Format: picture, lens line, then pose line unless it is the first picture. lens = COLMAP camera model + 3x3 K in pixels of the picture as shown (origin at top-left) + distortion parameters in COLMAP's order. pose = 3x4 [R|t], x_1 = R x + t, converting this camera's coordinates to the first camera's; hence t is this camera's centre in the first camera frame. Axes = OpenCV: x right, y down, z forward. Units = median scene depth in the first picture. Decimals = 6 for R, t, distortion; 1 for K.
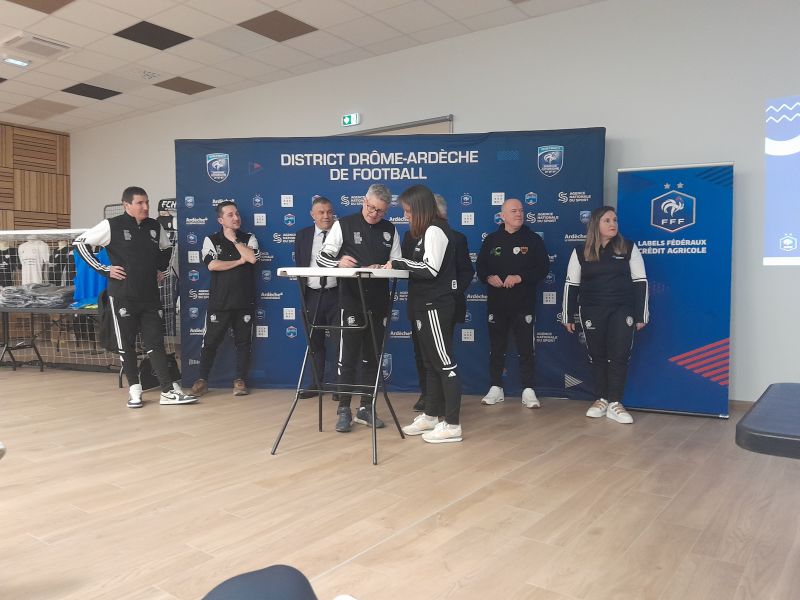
lens RADIAL K [[627.9, 0, 399.7], [0, 627.9, 308.7], [0, 0, 1]] dist [0.095134, -0.195888]
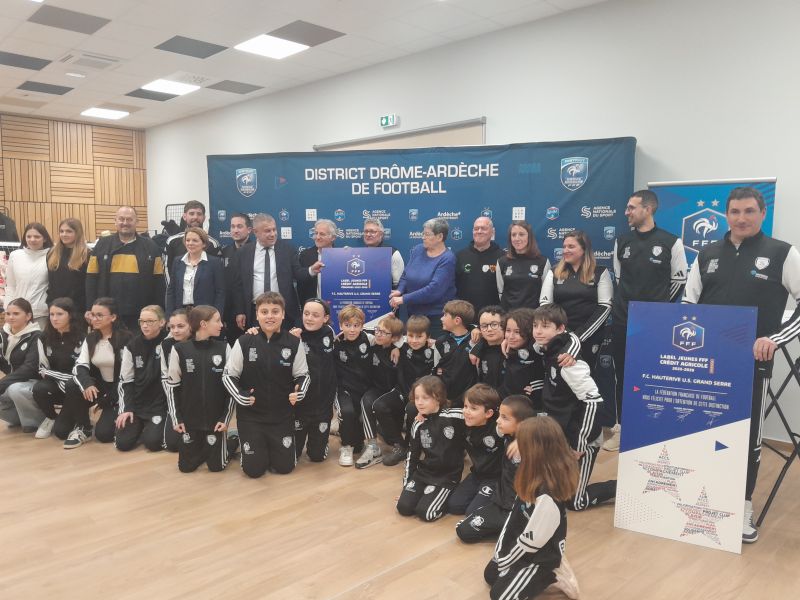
lens RADIAL K [[628.3, 0, 404.0], [0, 628.3, 298.6], [0, 0, 1]] dist [0.140718, -0.231360]
pose [[0.986993, 0.016090, -0.159959, 0.136828], [-0.009299, 0.999027, 0.043111, -0.083667], [0.160497, -0.041063, 0.986182, 0.018629]]
